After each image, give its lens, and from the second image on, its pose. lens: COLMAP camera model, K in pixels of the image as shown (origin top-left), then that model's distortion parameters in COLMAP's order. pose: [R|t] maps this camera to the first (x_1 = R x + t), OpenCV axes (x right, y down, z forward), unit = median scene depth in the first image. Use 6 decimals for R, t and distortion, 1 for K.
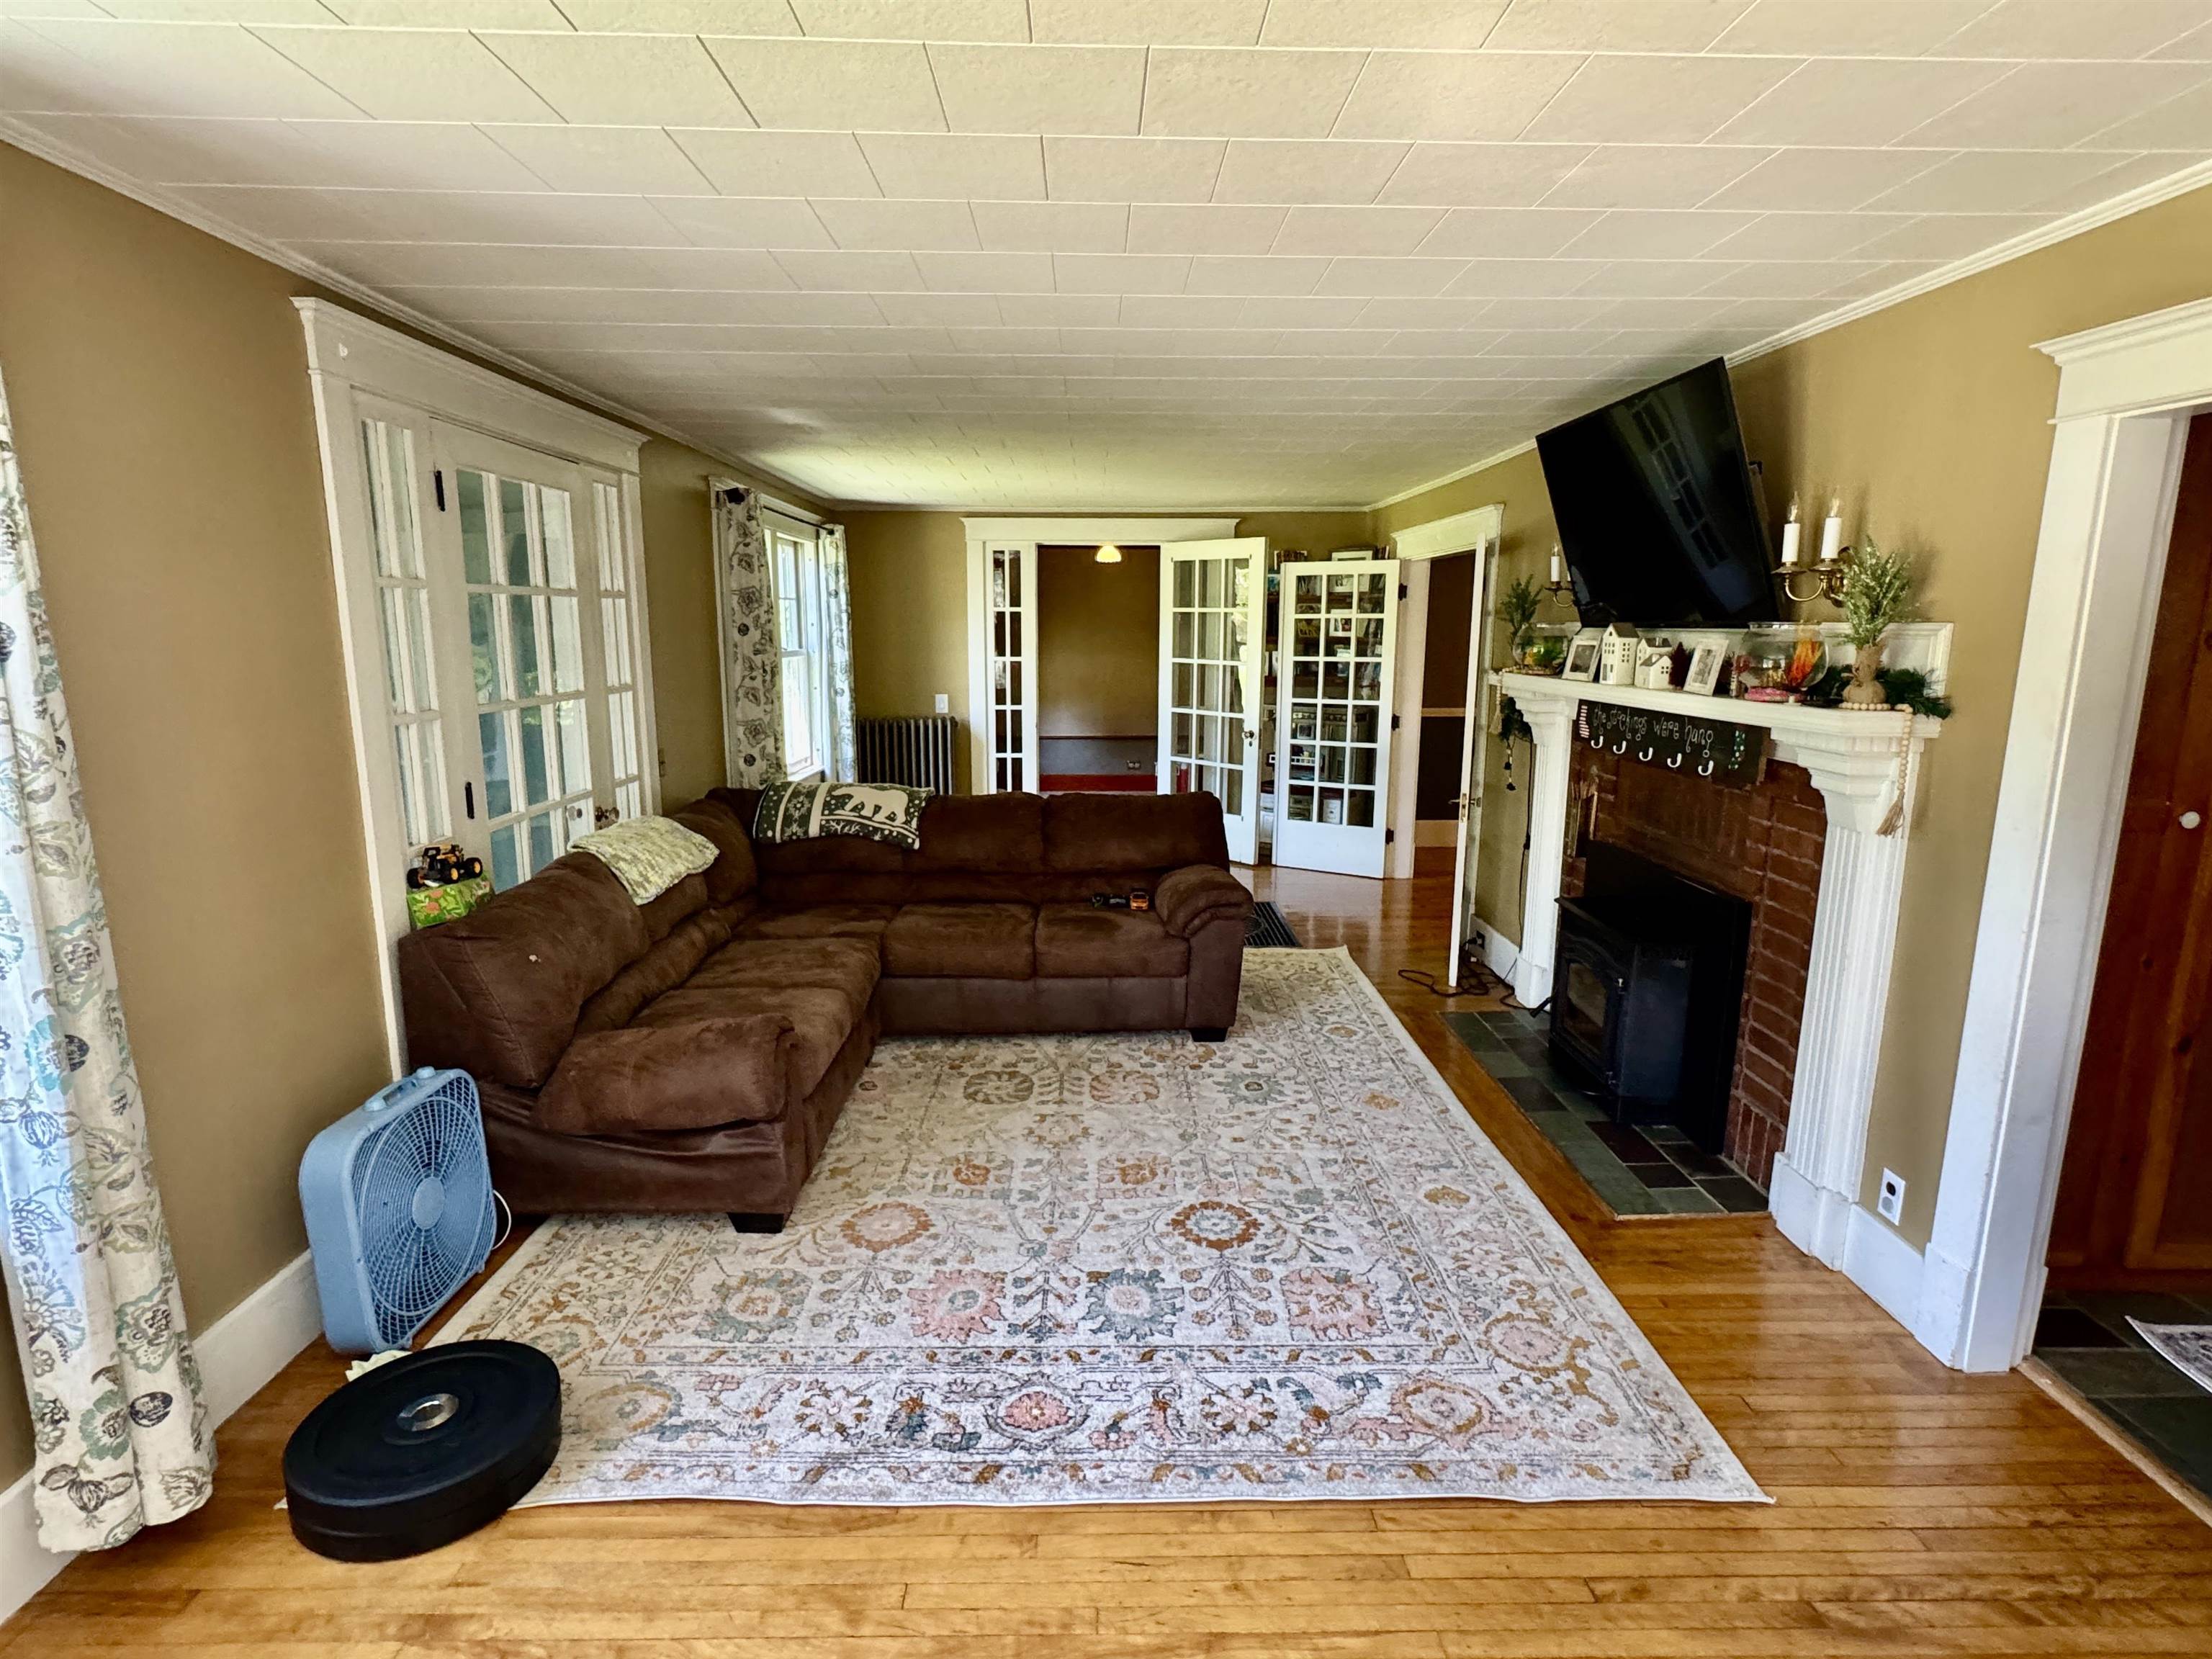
lens RADIAL K [[1139.5, 0, 1106.0], [0, 1139.5, 829.5], [0, 0, 1]] dist [0.000370, 0.002159]
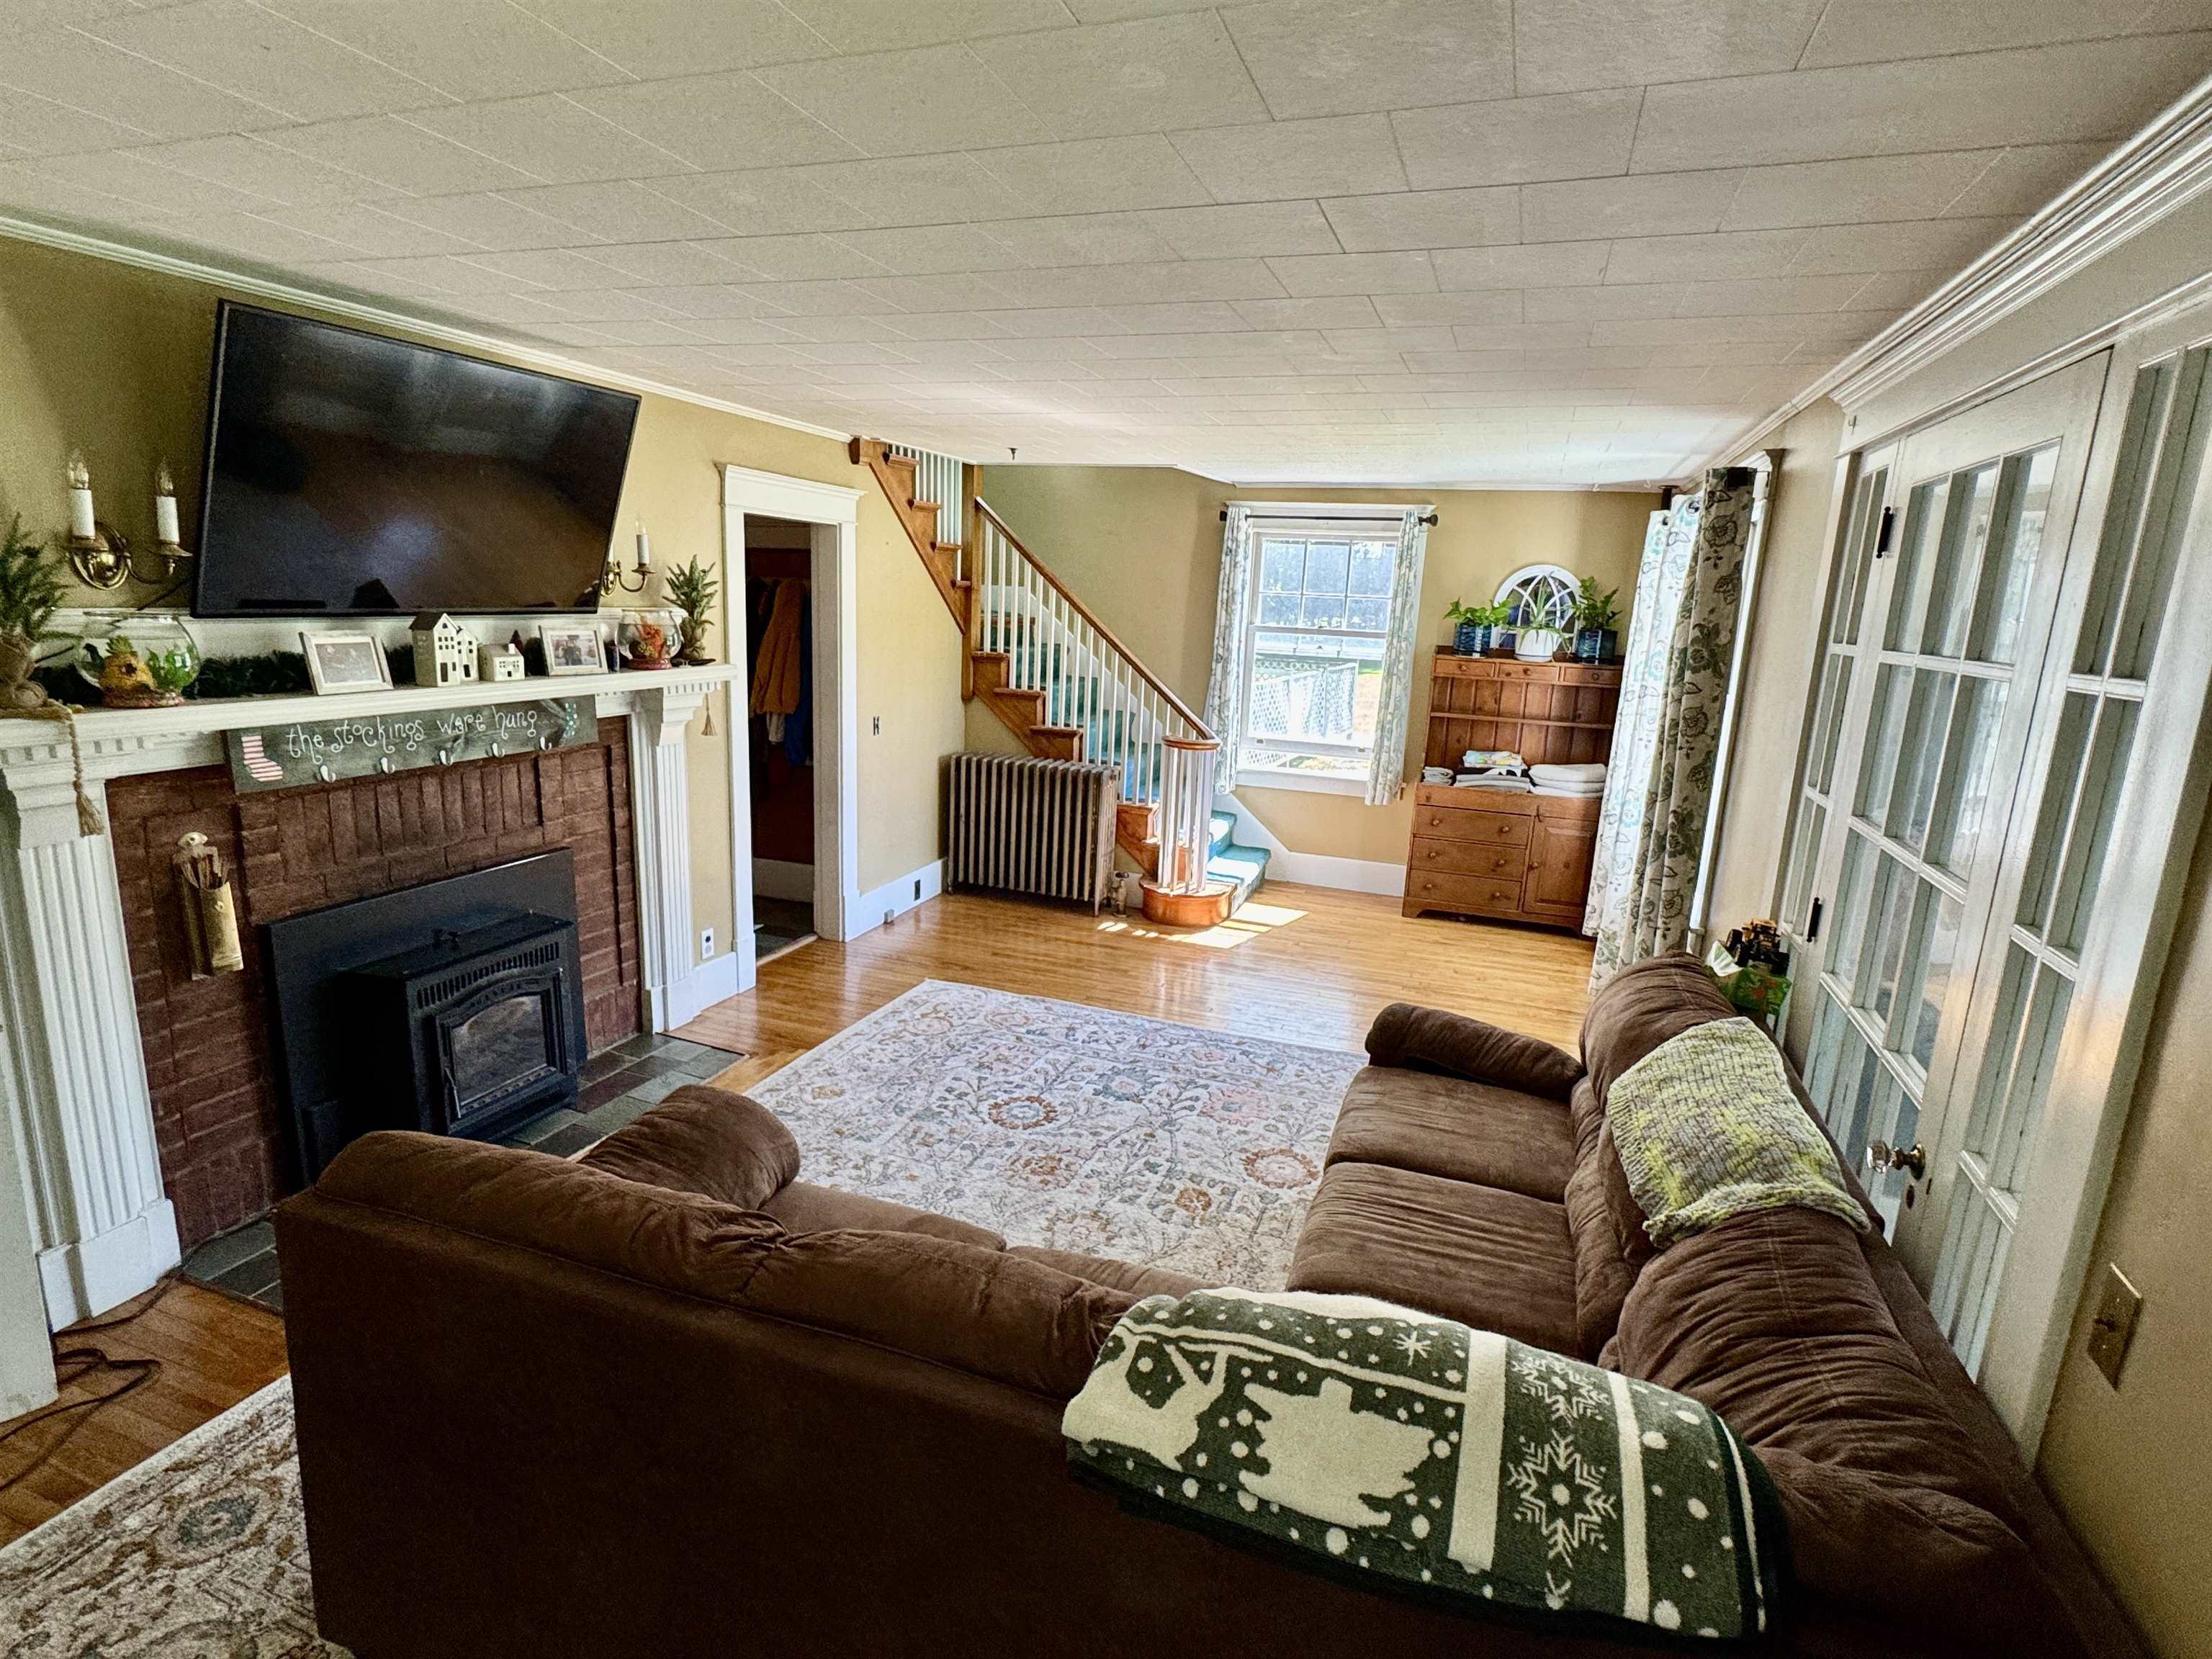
lens RADIAL K [[1139.5, 0, 1106.0], [0, 1139.5, 829.5], [0, 0, 1]] dist [0.000370, 0.002159]
pose [[-0.931504, -0.122172, 0.342599, -0.412752], [0.016349, 0.926887, 0.374985, -0.446084], [-0.363364, 0.354901, -0.861401, 2.095532]]
